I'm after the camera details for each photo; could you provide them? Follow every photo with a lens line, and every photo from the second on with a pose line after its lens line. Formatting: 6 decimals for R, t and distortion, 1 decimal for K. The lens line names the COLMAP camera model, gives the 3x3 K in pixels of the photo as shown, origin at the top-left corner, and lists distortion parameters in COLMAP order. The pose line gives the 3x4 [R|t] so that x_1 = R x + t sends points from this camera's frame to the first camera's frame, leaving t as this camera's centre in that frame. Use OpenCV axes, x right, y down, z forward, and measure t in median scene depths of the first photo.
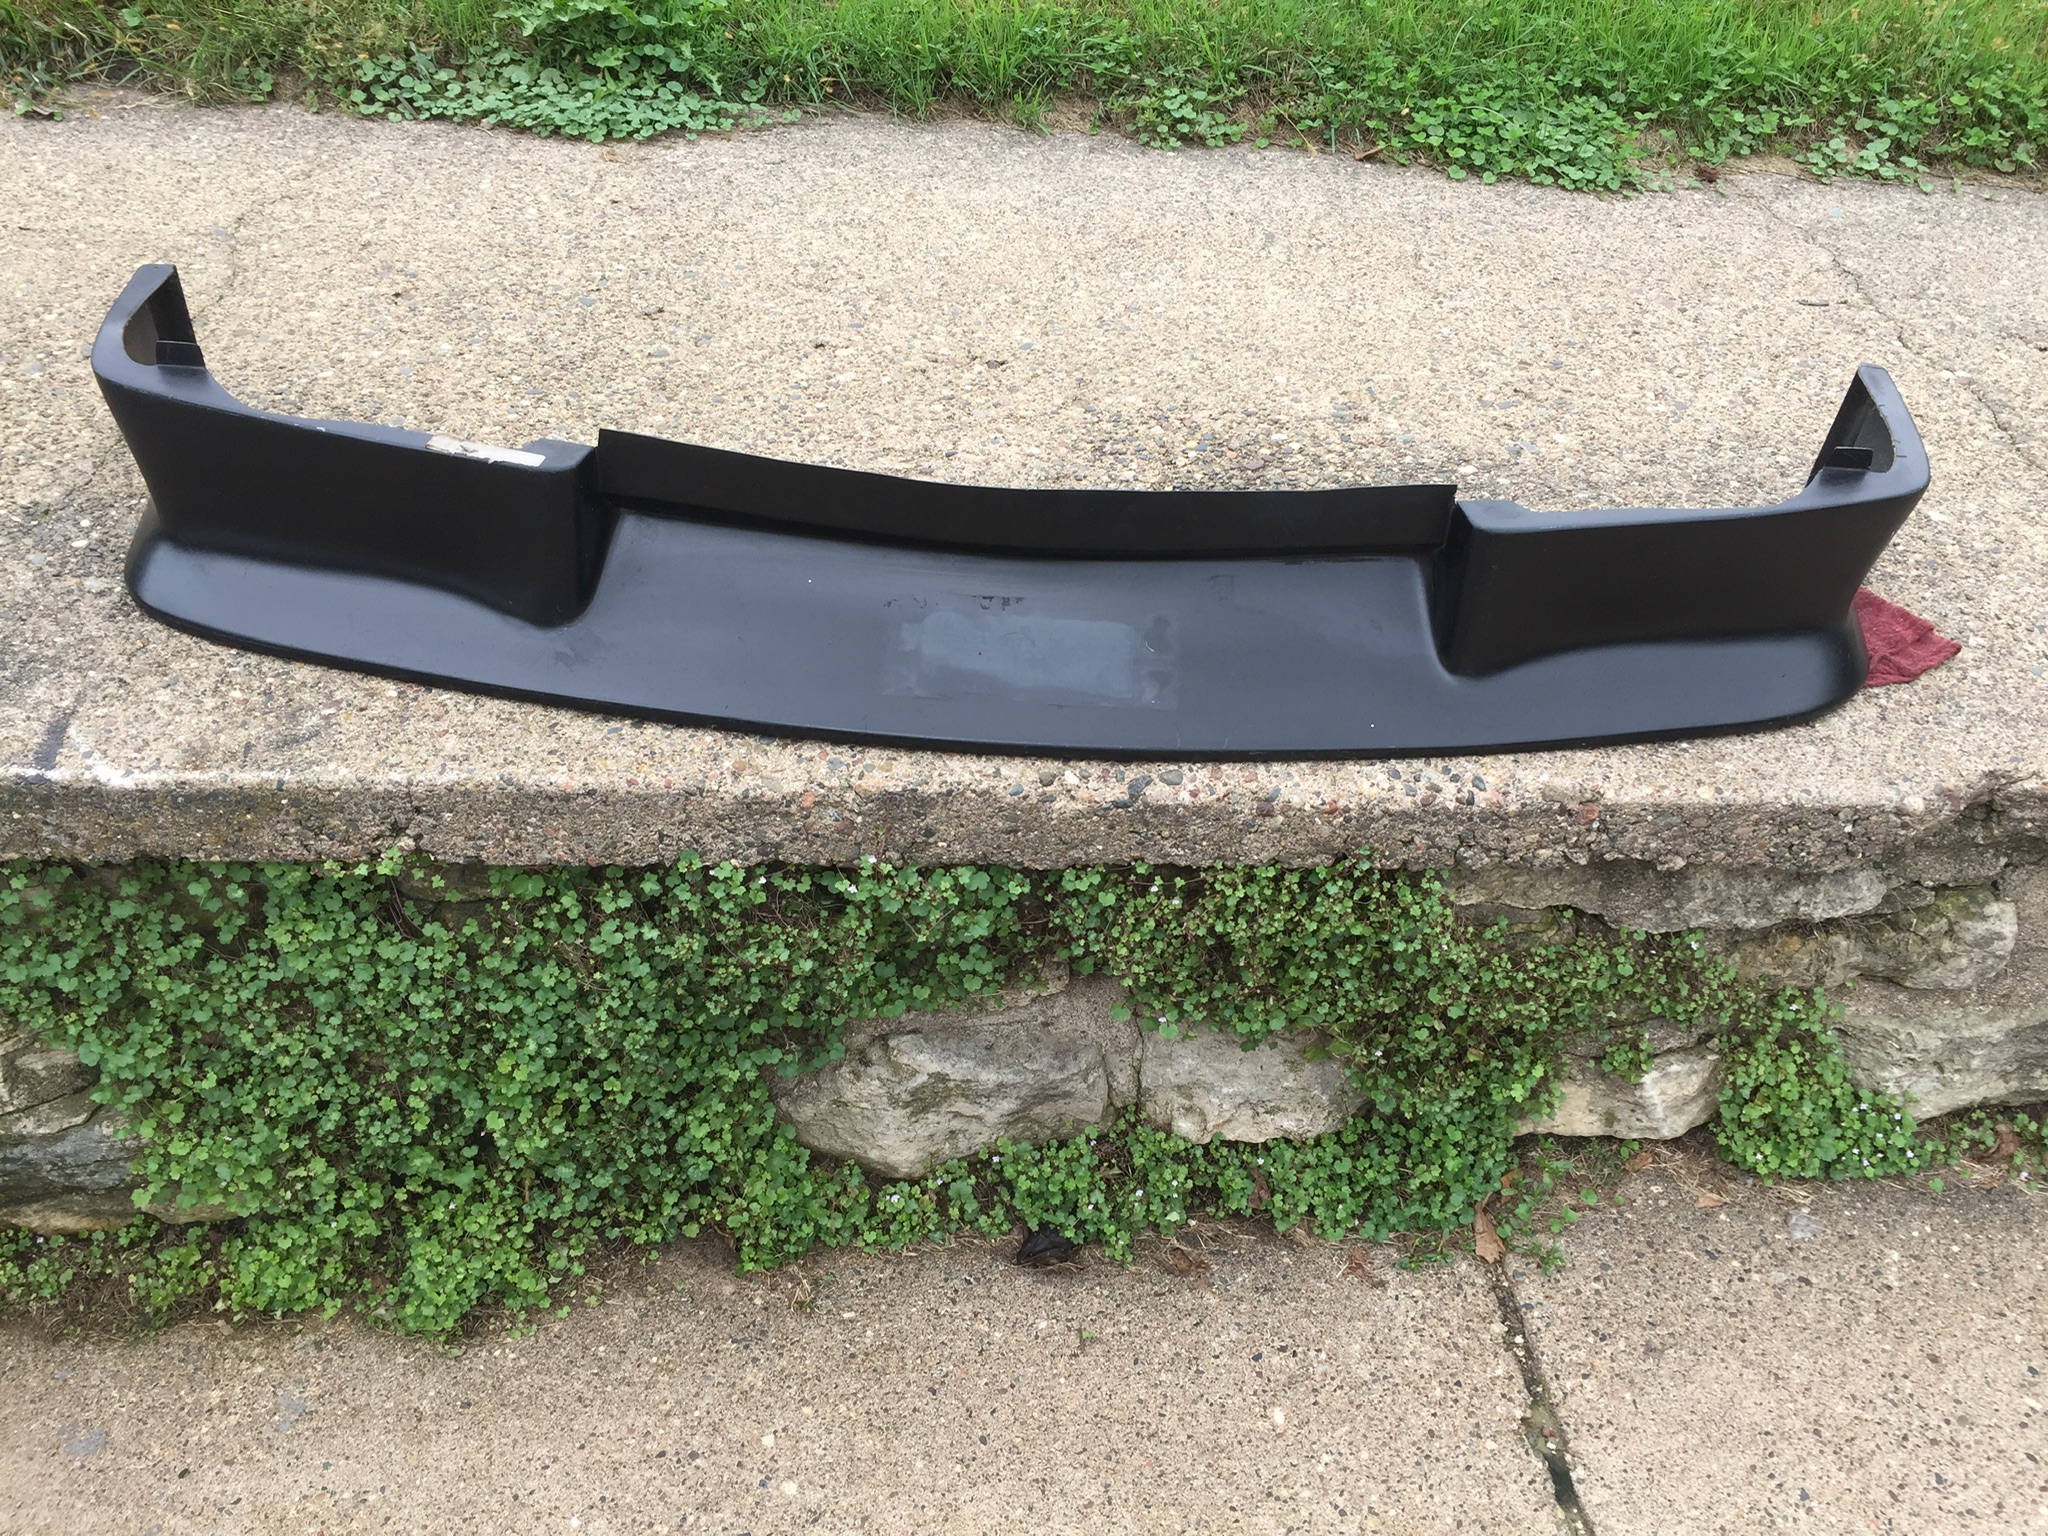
lens RADIAL K [[1632.0, 0, 1021.4], [0, 1632.0, 854.9], [0, 0, 1]] dist [0.072593, -0.077671]
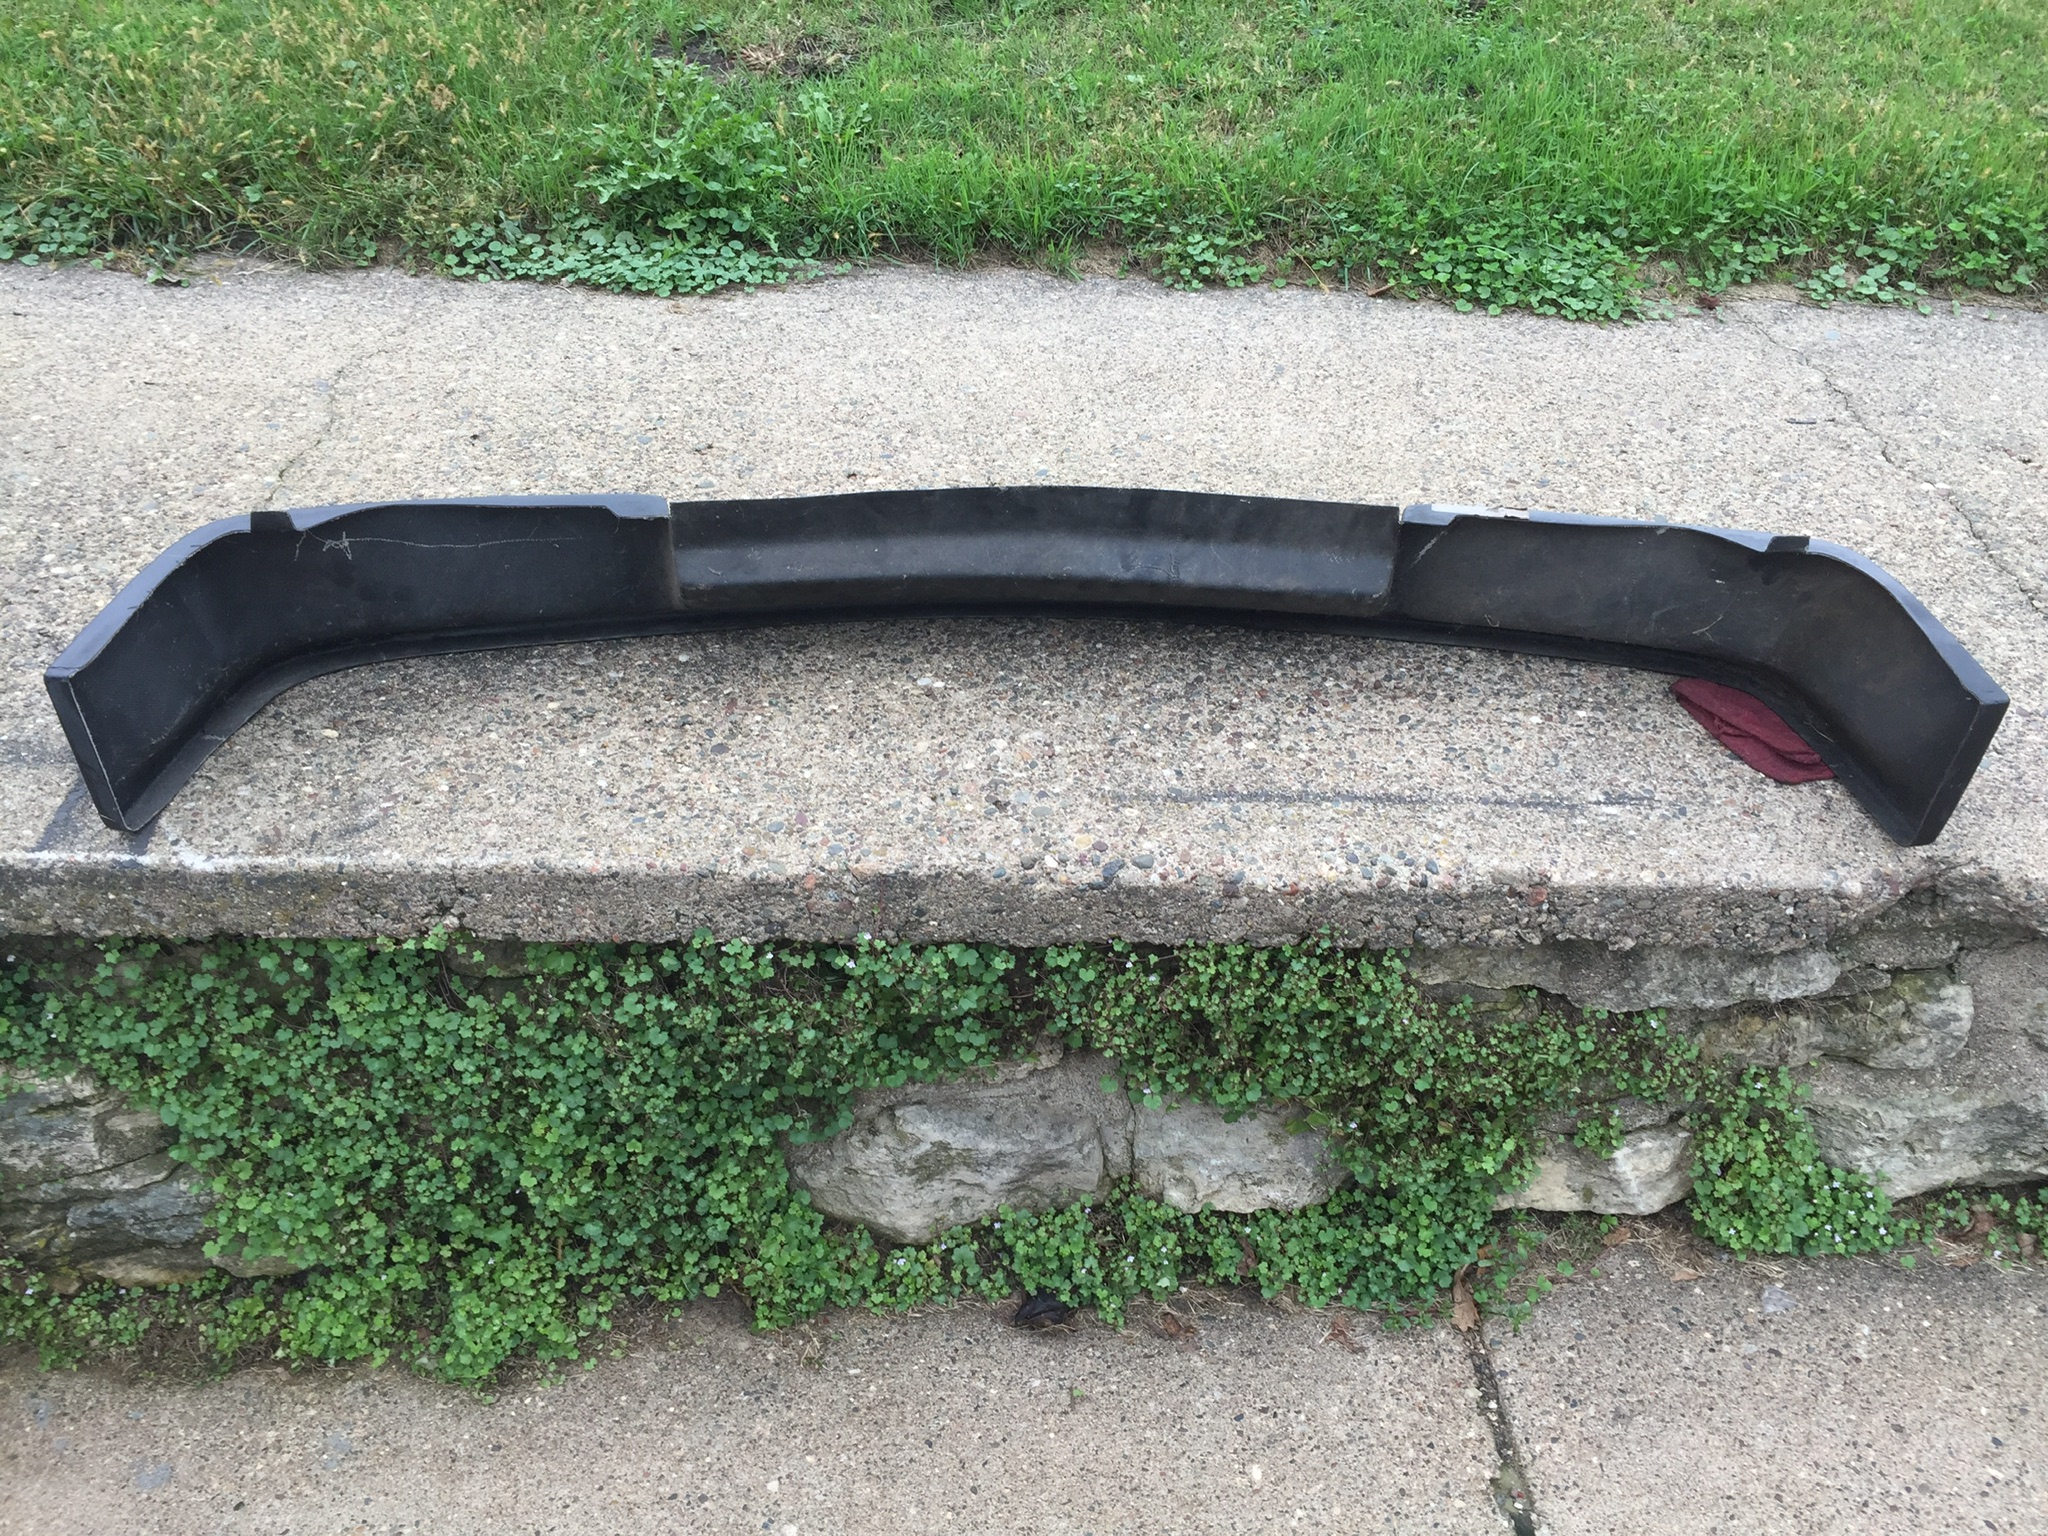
lens RADIAL K [[1632.0, 0, 1021.4], [0, 1632.0, 854.9], [0, 0, 1]] dist [0.072593, -0.077671]
pose [[0.998356, -0.001512, -0.057297, 0.064173], [-0.002446, 0.997617, -0.068946, 0.020355], [0.057265, 0.068973, 0.995974, -0.075078]]
